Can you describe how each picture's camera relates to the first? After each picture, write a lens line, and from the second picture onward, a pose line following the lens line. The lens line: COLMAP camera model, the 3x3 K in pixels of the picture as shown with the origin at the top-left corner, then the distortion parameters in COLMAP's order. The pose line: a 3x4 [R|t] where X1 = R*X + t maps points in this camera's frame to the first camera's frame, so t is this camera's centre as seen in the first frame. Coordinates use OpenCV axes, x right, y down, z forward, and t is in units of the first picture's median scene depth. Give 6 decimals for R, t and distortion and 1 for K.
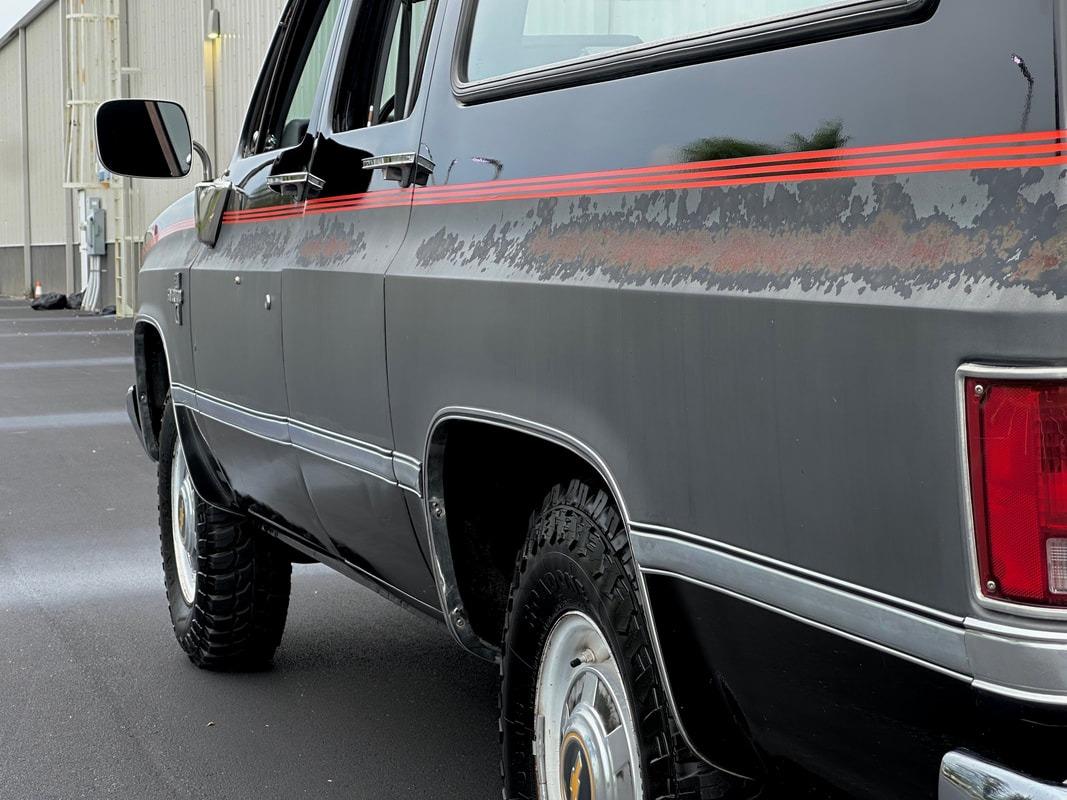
lens RADIAL K [[2402.5, 0, 493.4], [0, 2402.5, 365.6], [0, 0, 1]] dist [0.067790, 0.000000]
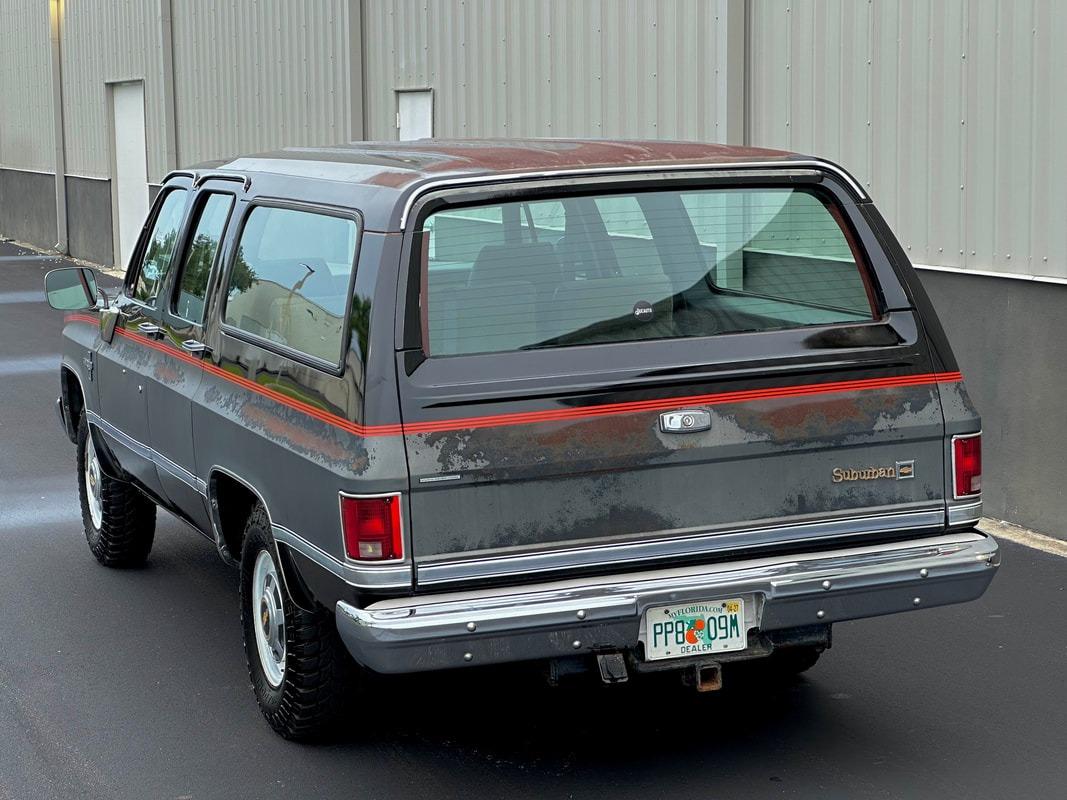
lens RADIAL K [[2402.5, 0, 575.7], [0, 2402.5, 429.2], [0, 0, 1]] dist [0.067790, 0.000000]
pose [[0.996619, -0.009397, 0.081625, 0.228083], [0.002875, 0.996818, 0.079660, -0.331916], [-0.082114, -0.079156, 0.993475, -2.246440]]
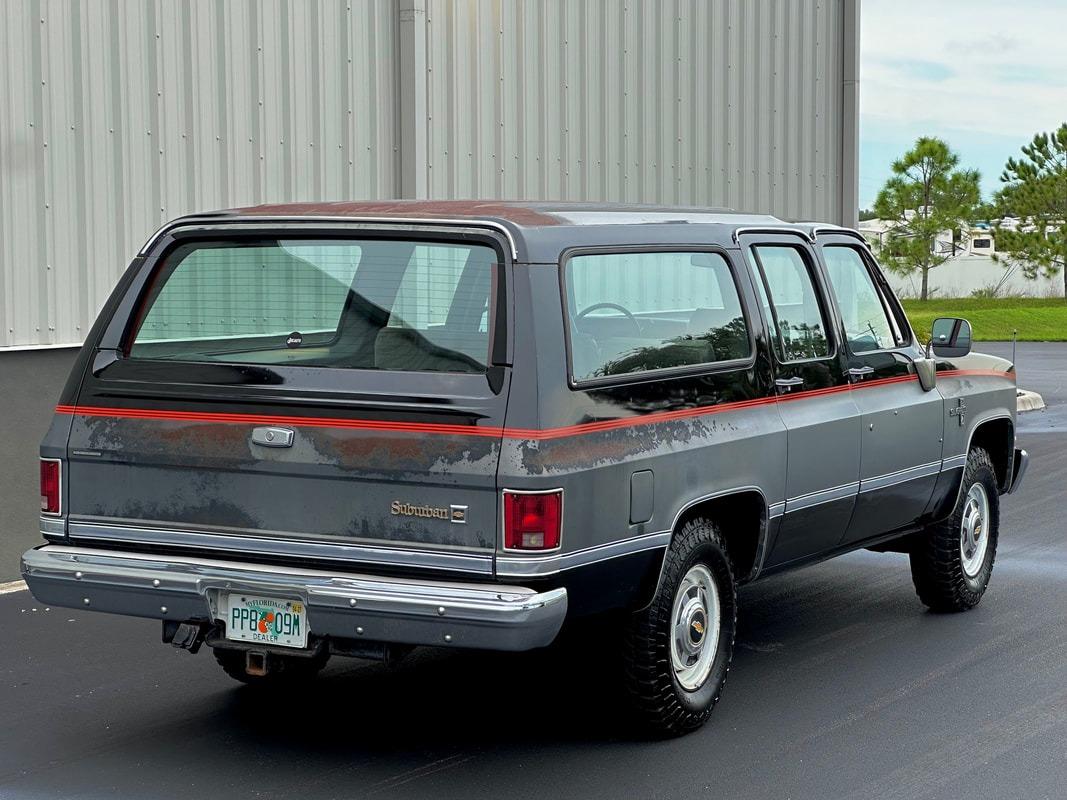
lens RADIAL K [[2402.5, 0, 495.9], [0, 2402.5, 415.4], [0, 0, 1]] dist [0.067790, 0.000000]
pose [[0.716257, 0.106720, -0.689628, 3.446734], [-0.080061, 0.994279, 0.070712, -0.405726], [0.693229, 0.004565, 0.720703, -1.459450]]
